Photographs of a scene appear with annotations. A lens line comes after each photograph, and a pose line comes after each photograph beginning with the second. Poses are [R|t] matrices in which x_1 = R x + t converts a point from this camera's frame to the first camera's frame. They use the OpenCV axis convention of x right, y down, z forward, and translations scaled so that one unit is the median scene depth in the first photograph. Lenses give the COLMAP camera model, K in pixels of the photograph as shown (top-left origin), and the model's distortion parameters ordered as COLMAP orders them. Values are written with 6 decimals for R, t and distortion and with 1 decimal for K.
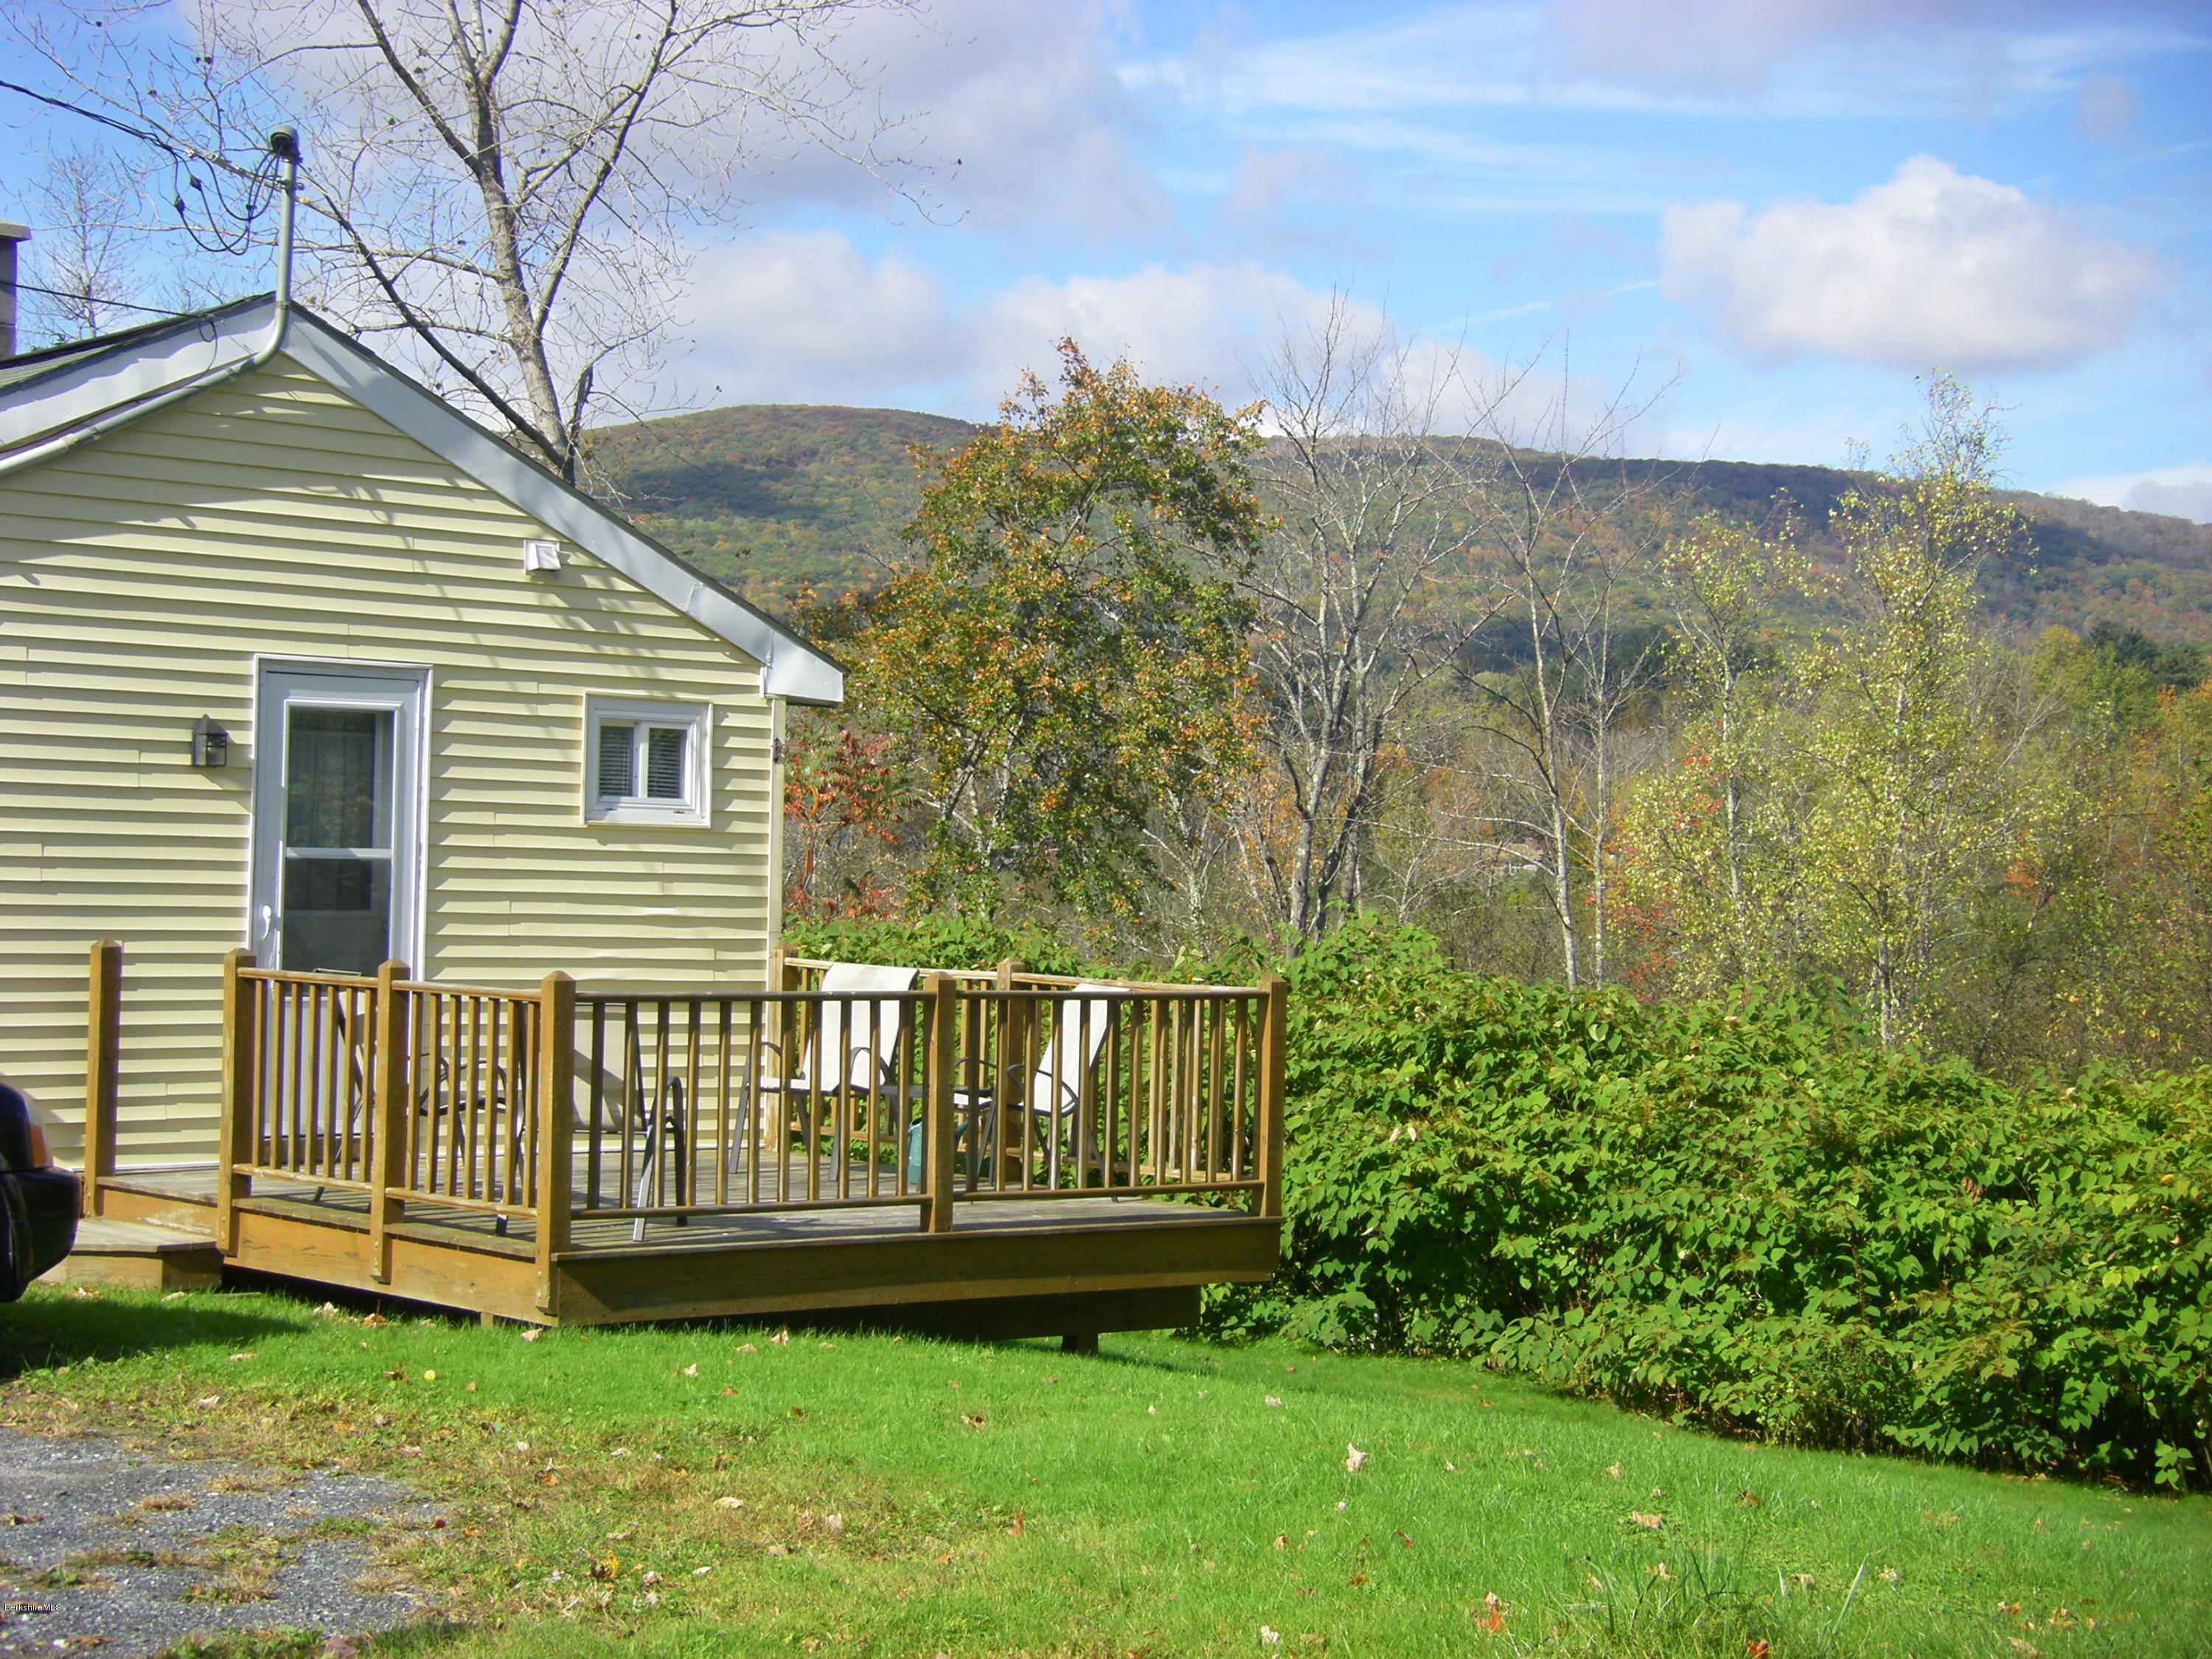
lens RADIAL K [[3952.7, 0, 1119.8], [0, 3952.7, 863.9], [0, 0, 1]] dist [0.249827, 0.000000]
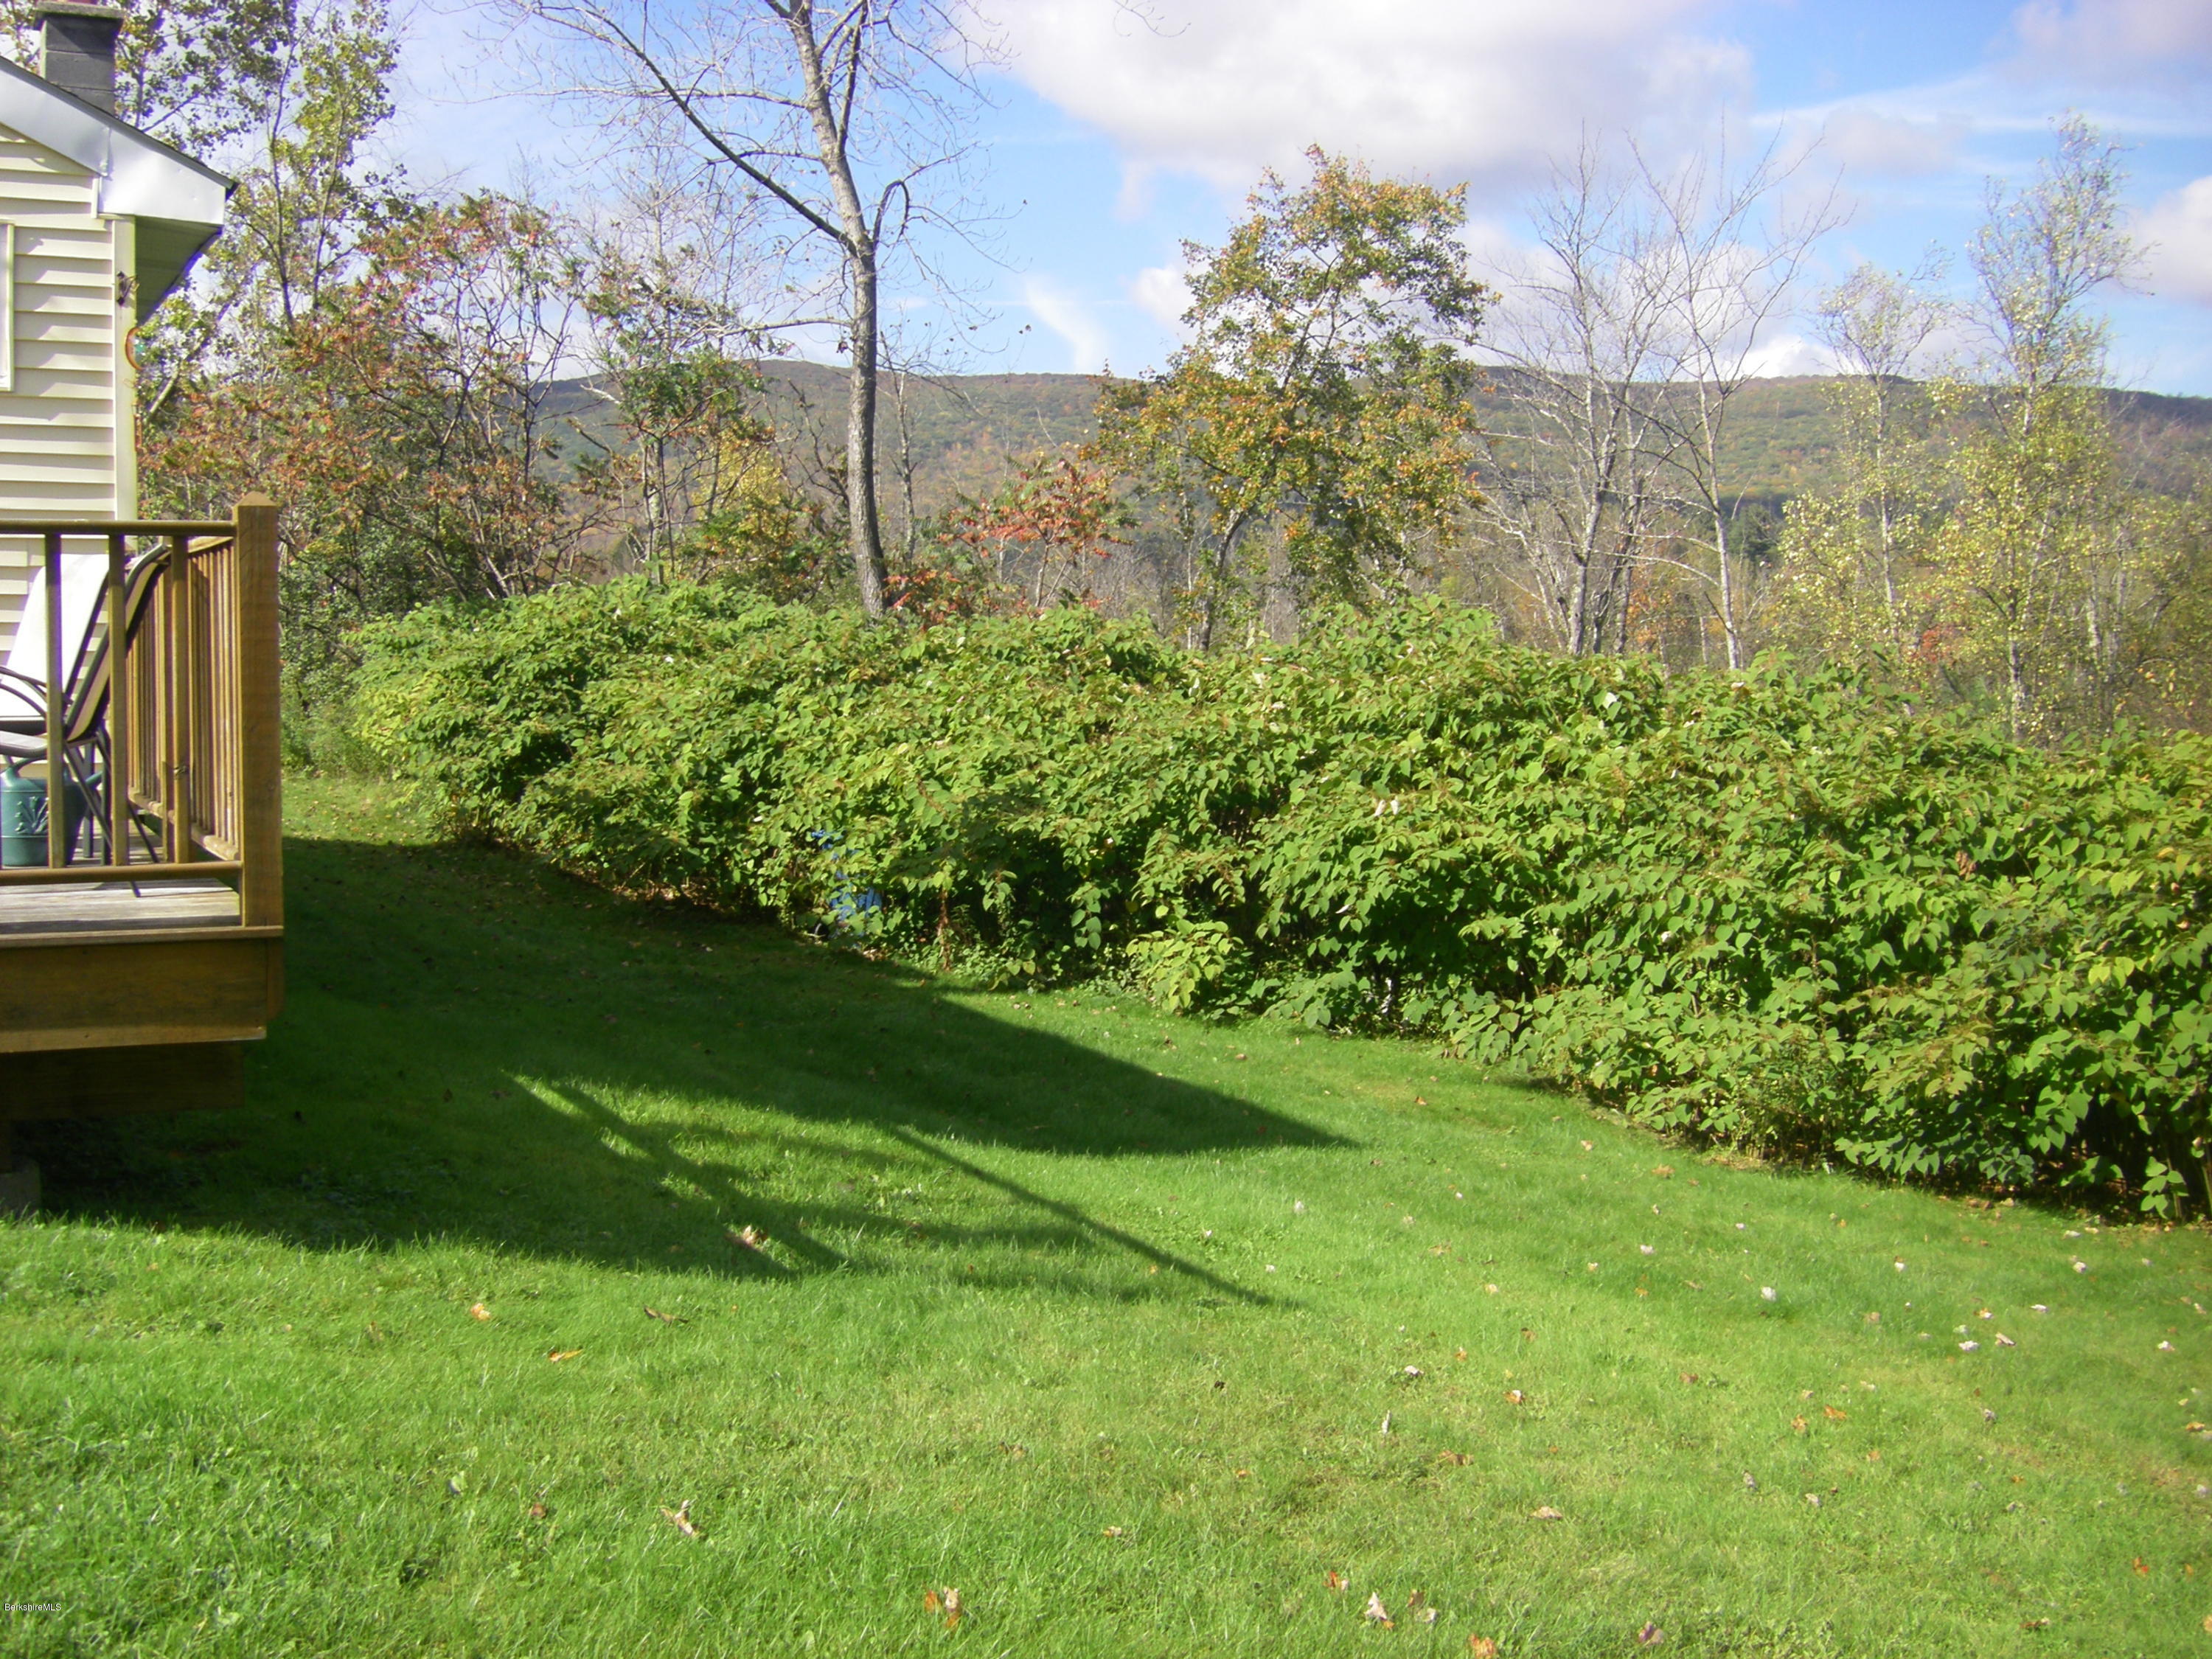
lens RADIAL K [[2441.0, 0, 1107.5], [0, 2441.0, 839.3], [0, 0, 1]] dist [-0.141221, 0.000000]
pose [[0.973974, 0.001949, -0.226650, 0.158794], [0.014953, 0.997232, 0.072833, 0.036906], [0.226165, -0.074326, 0.971249, 0.478698]]
